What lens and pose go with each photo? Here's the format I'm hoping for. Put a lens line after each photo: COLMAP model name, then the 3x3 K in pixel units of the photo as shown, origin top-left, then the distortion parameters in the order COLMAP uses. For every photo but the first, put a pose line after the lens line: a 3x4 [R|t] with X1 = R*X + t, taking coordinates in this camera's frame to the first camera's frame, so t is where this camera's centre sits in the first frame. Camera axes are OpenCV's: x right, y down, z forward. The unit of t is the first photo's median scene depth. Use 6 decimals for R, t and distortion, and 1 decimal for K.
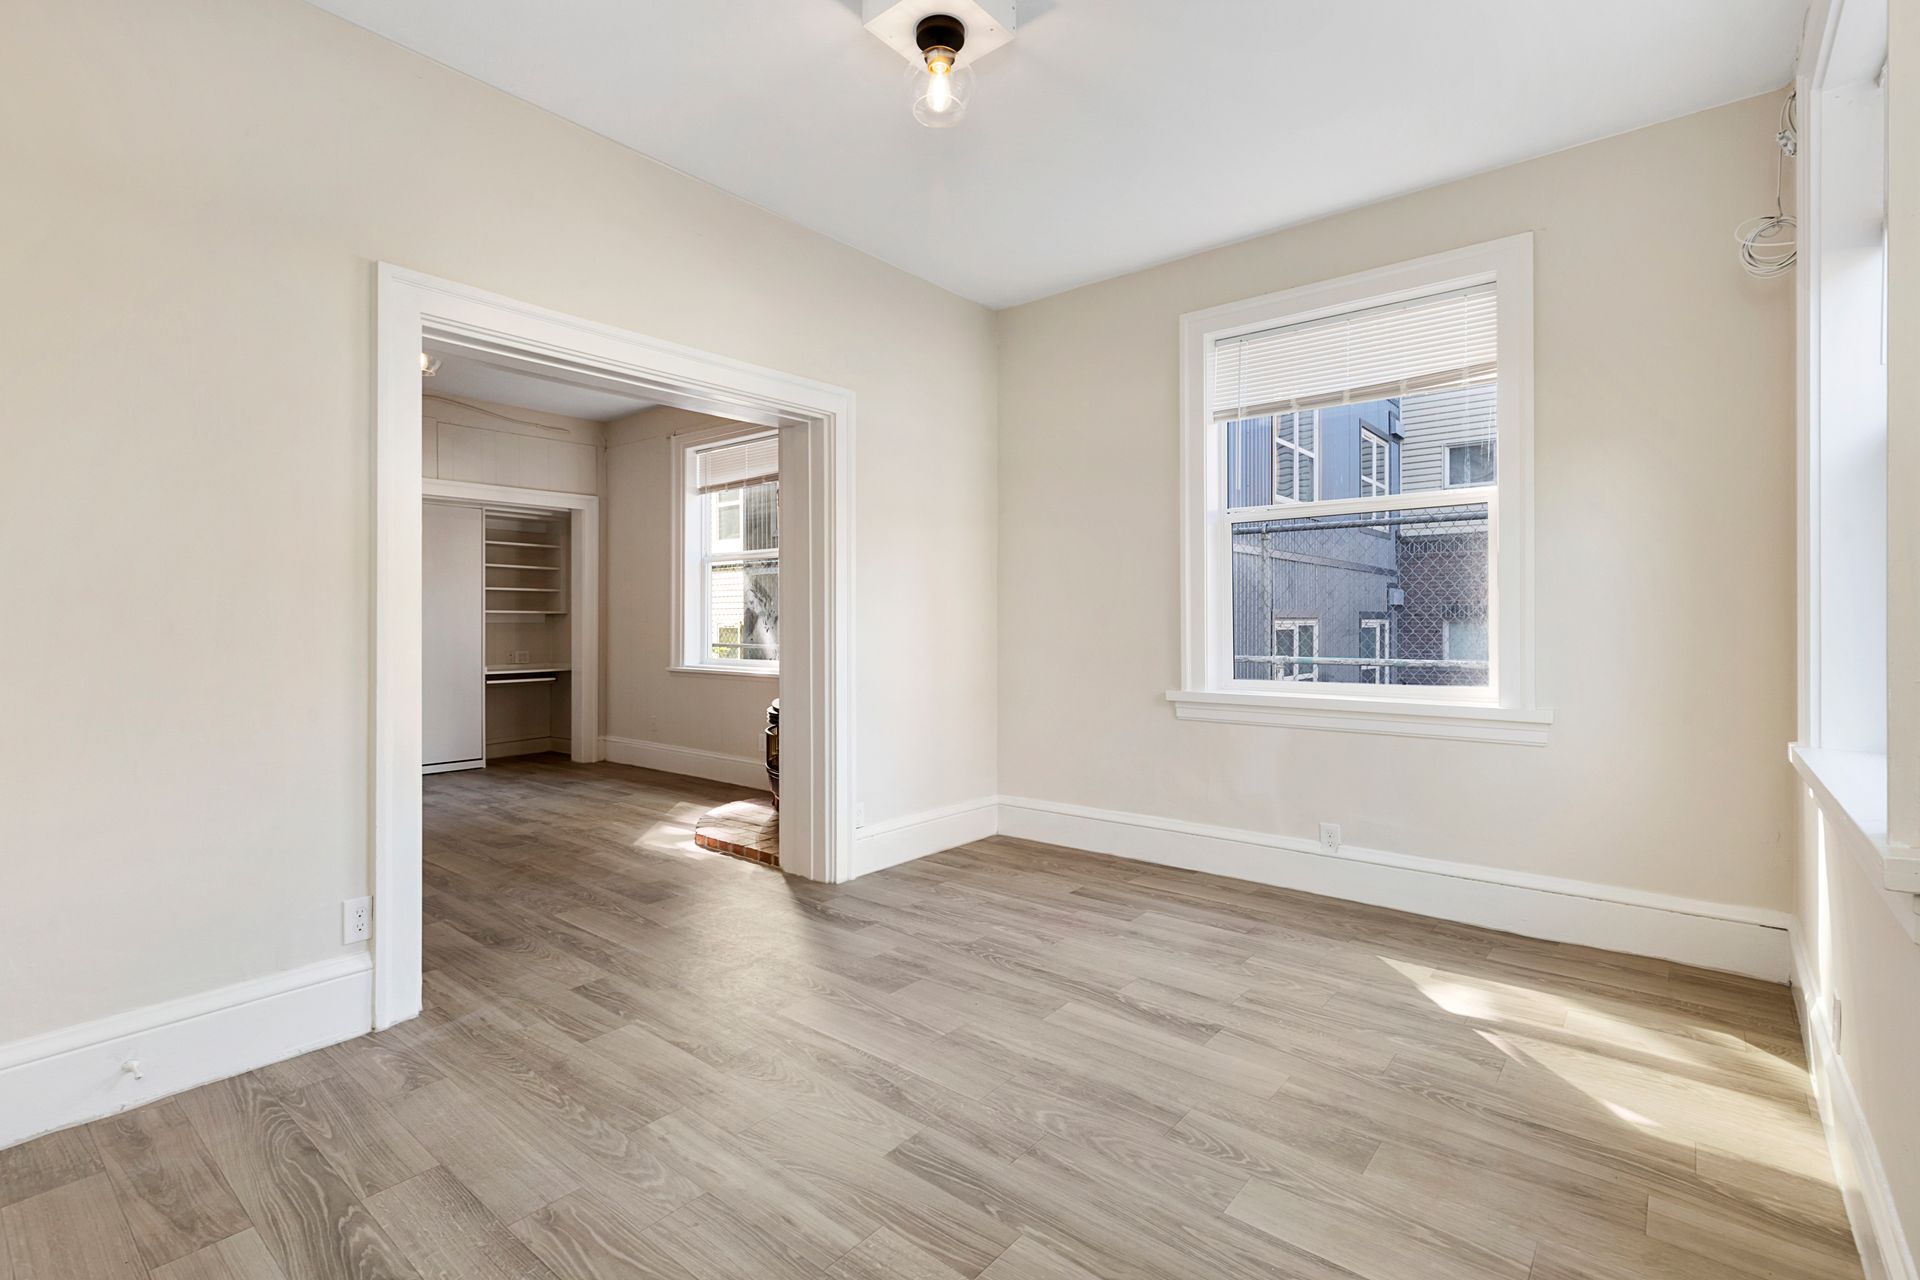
lens RADIAL K [[879.2, 0, 935.0], [0, 879.2, 622.3], [0, 0, 1]] dist [0.011450, -0.005671]
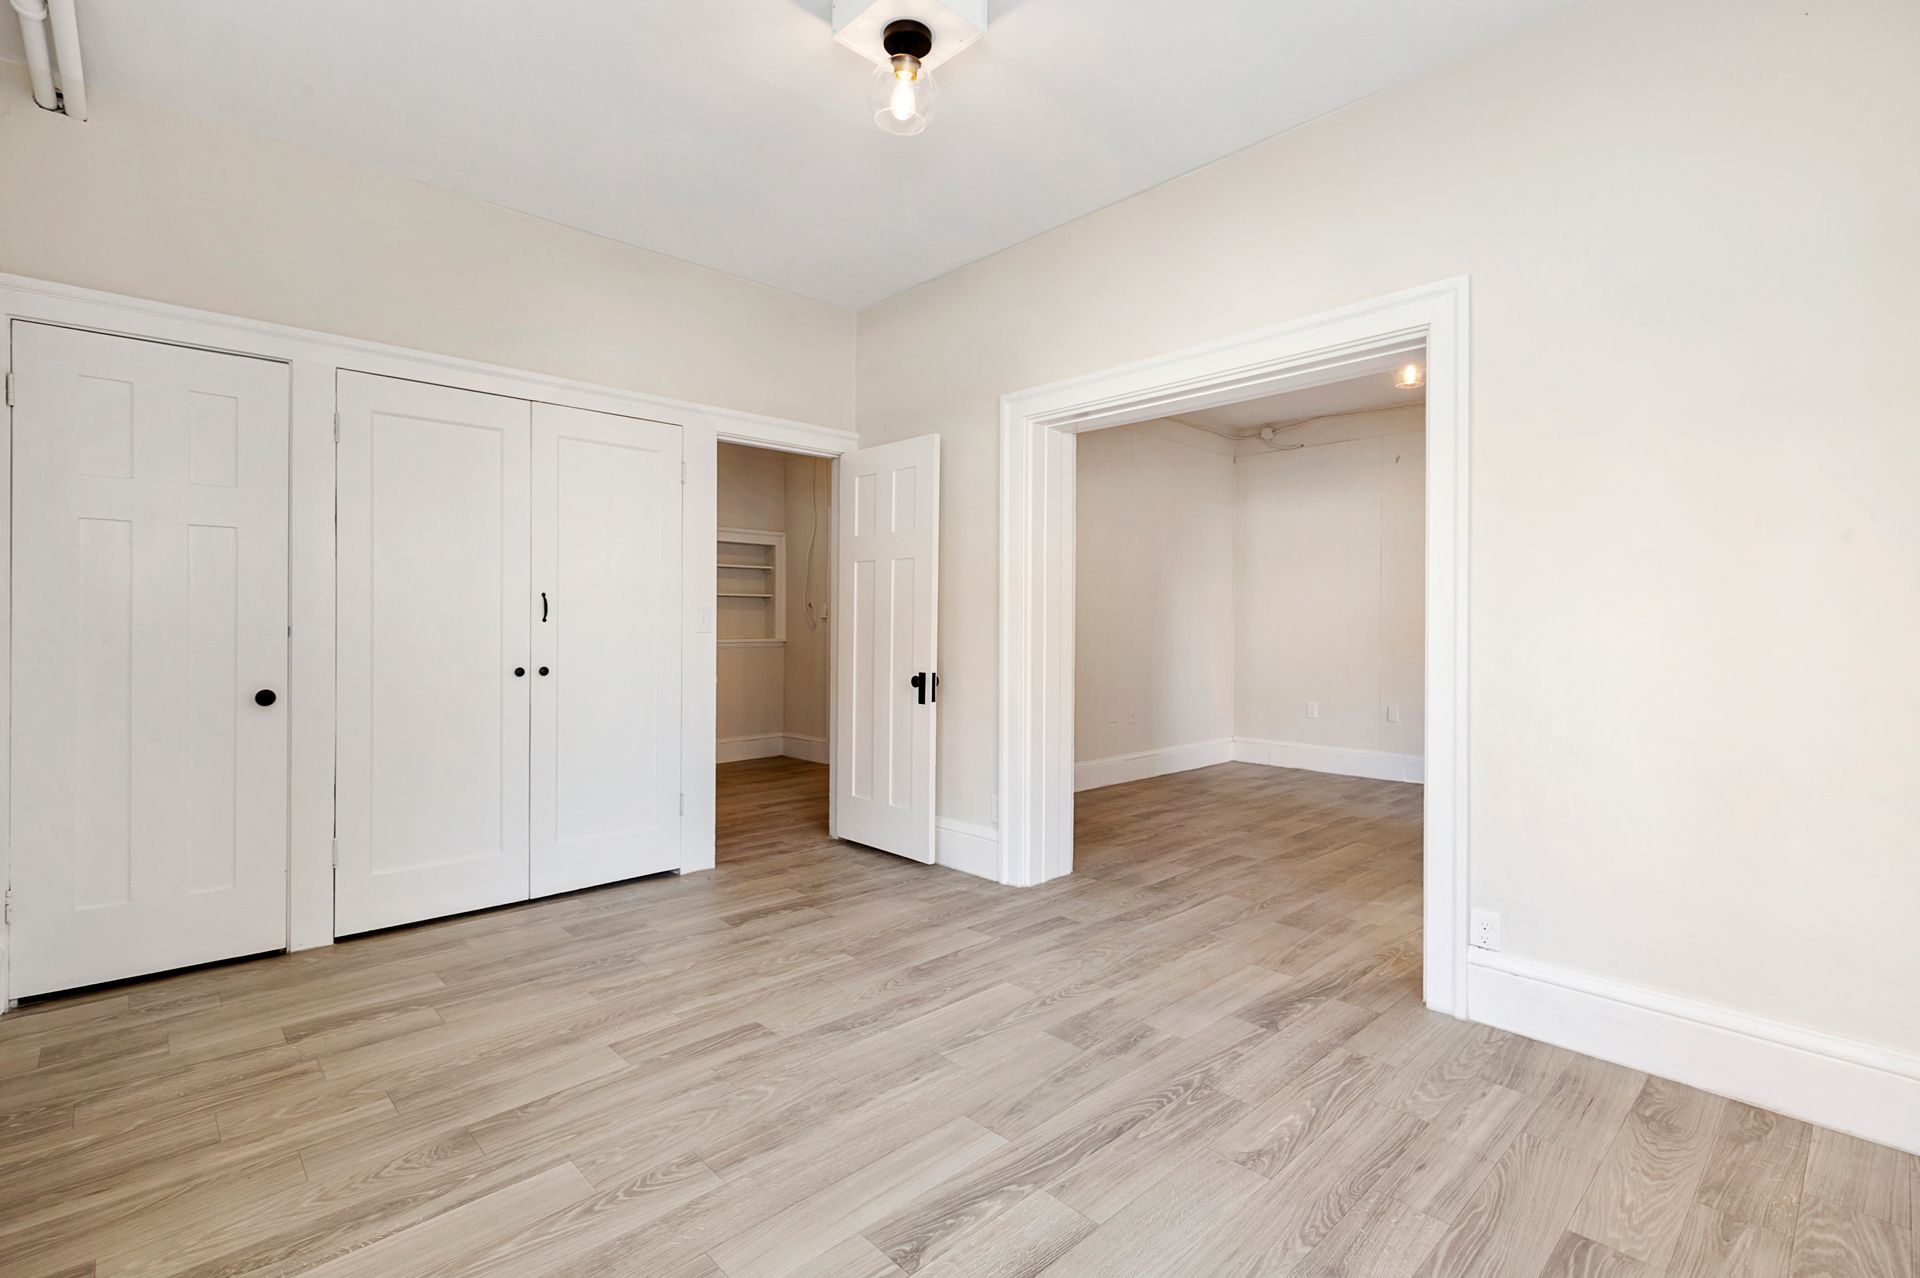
lens RADIAL K [[879.2, 0, 953.2], [0, 879.2, 627.9], [0, 0, 1]] dist [0.011450, -0.005671]
pose [[-0.107163, 0.005408, -0.994227, 0.909687], [-0.004764, 0.999971, 0.005952, 0.000932], [0.994230, 0.005374, -0.107134, 1.061082]]
